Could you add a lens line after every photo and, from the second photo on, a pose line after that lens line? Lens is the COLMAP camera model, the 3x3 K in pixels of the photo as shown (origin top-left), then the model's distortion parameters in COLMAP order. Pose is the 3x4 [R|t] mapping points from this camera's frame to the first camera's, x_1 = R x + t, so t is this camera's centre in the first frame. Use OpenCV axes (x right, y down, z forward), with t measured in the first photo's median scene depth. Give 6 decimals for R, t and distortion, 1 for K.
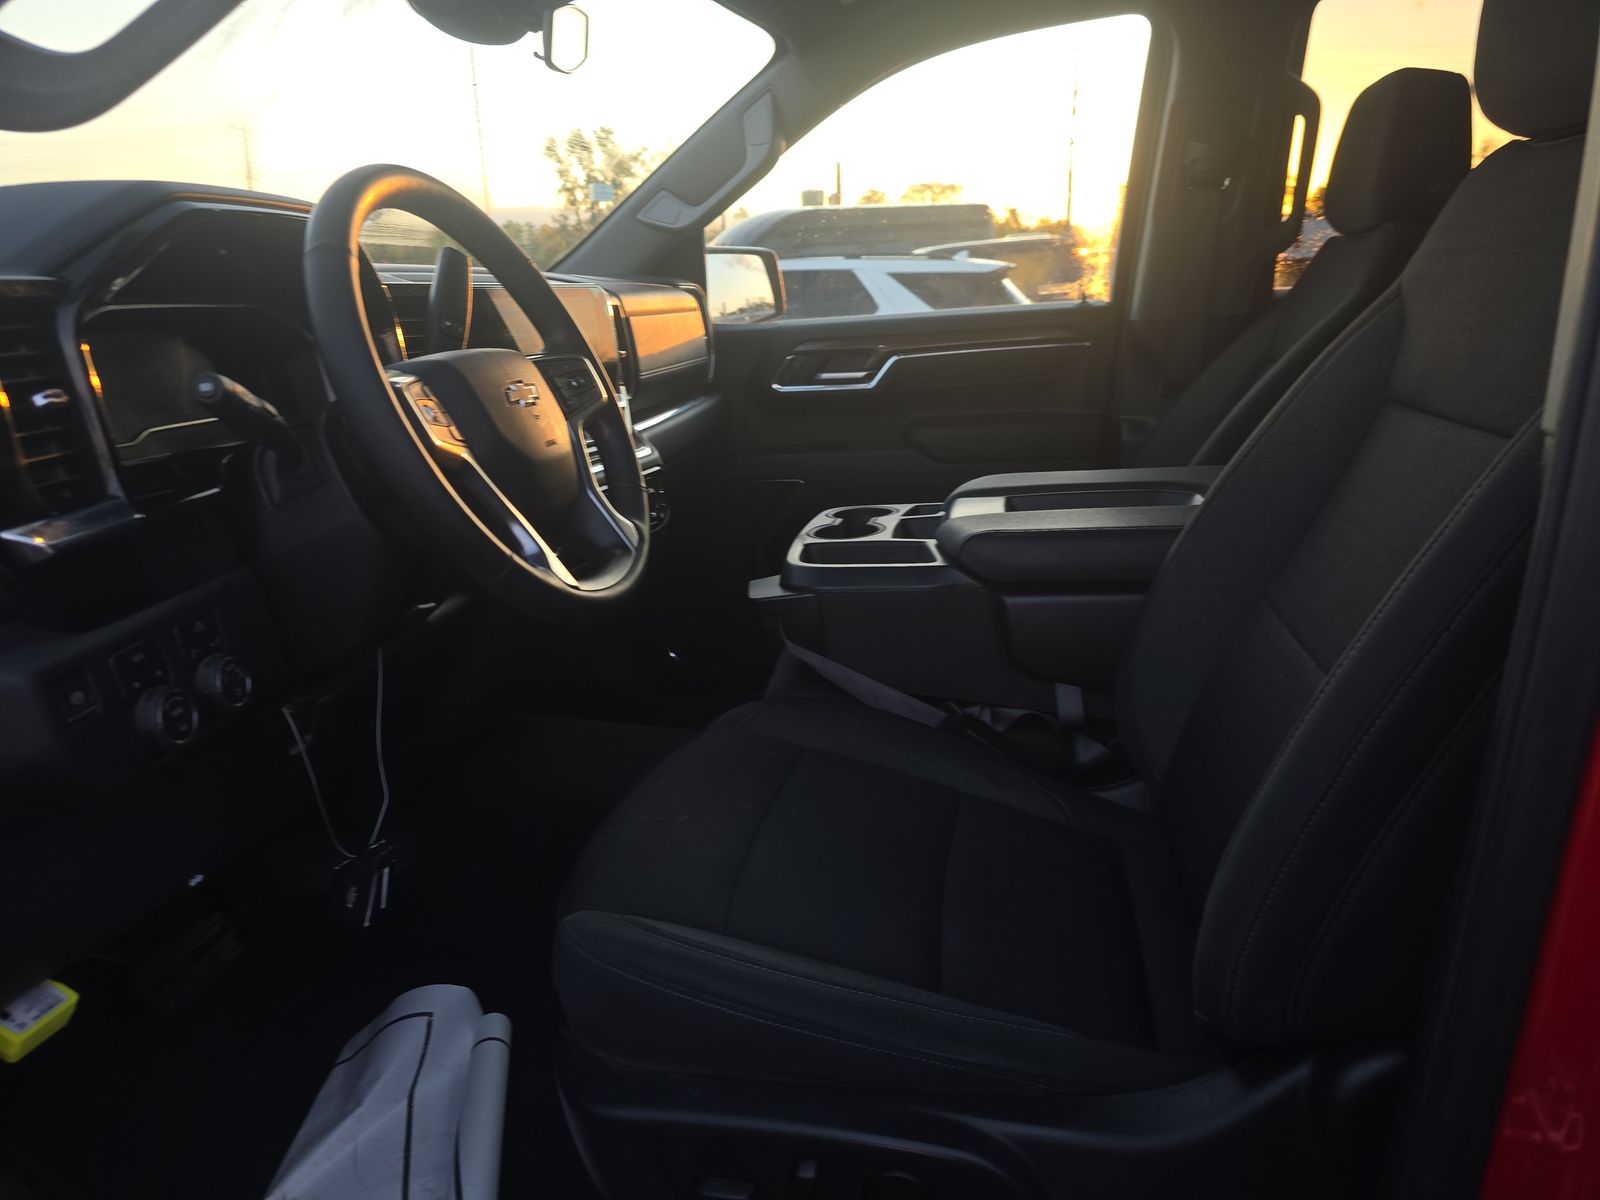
lens RADIAL K [[1132.5, 0, 790.3], [0, 1132.5, 598.3], [0, 0, 1]] dist [0.078534, -0.091955]
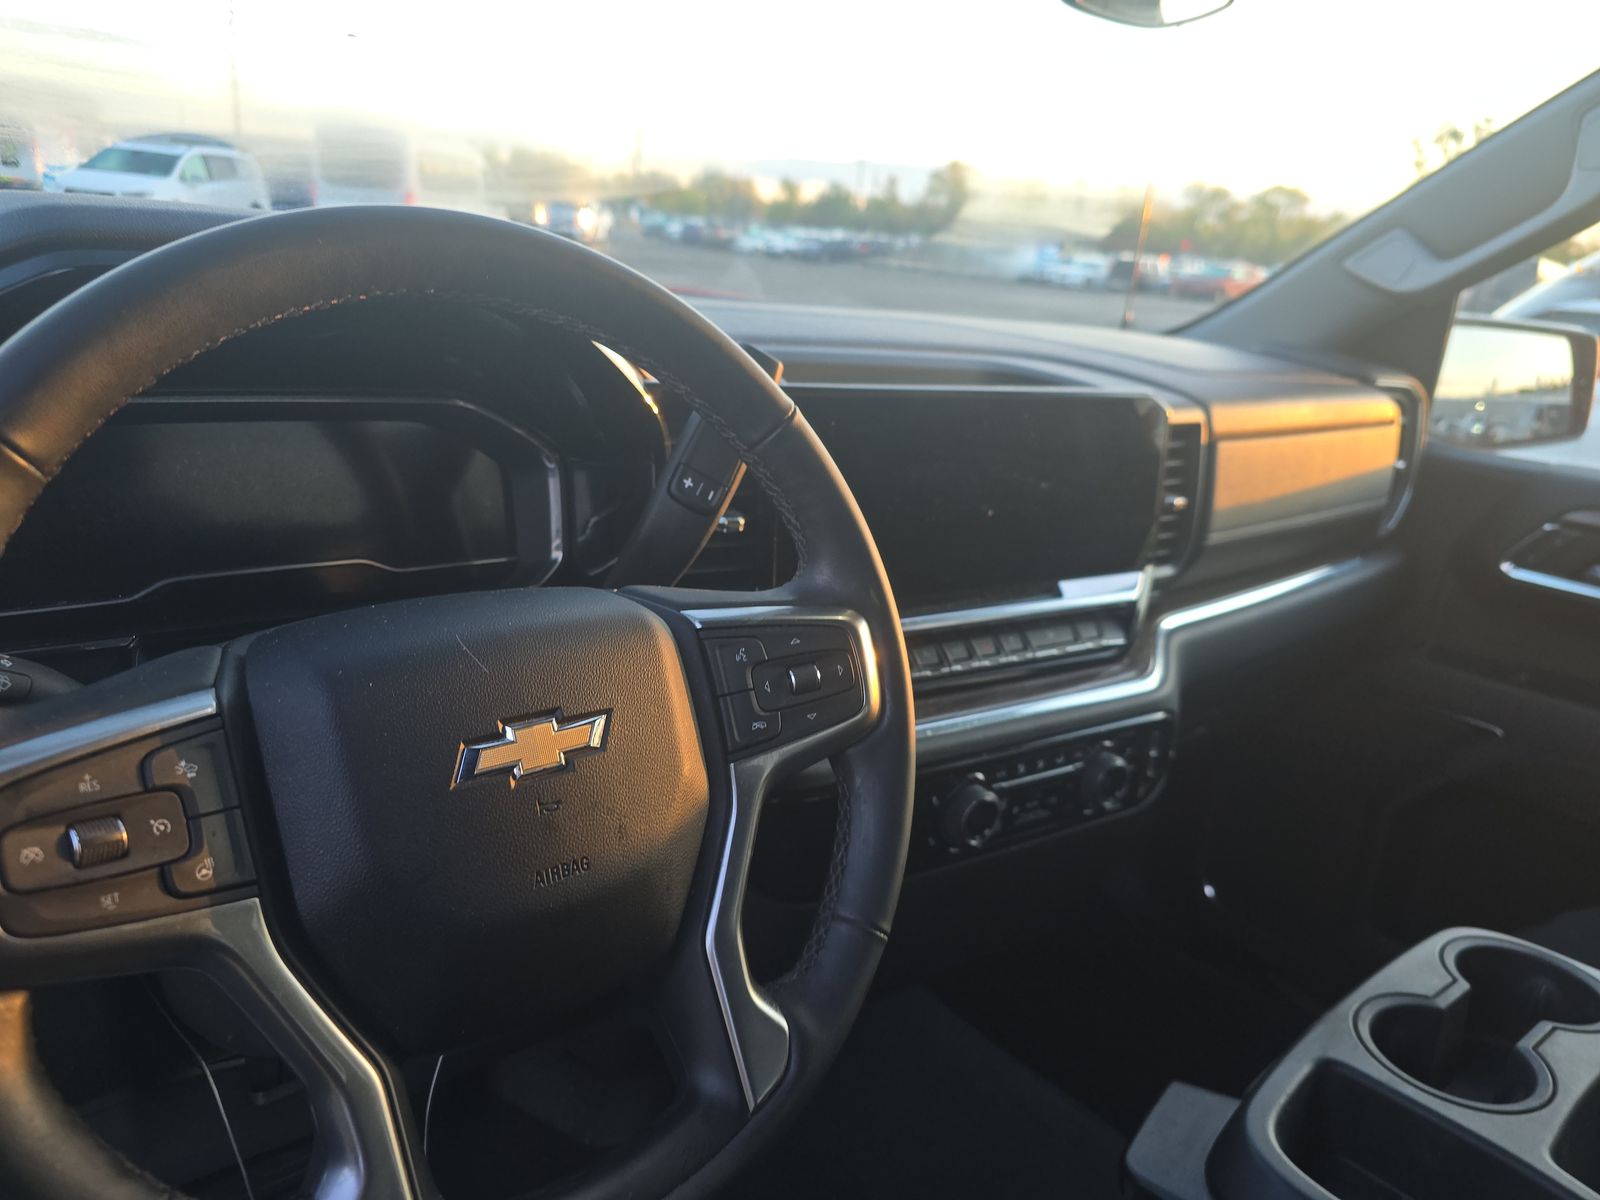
lens RADIAL K [[1132.5, 0, 790.3], [0, 1132.5, 598.3], [0, 0, 1]] dist [0.078534, -0.091955]
pose [[0.787675, 0.291436, -0.542802, 0.025721], [-0.281807, 0.953903, 0.103222, -0.136921], [0.547863, 0.071660, 0.833493, 0.313763]]
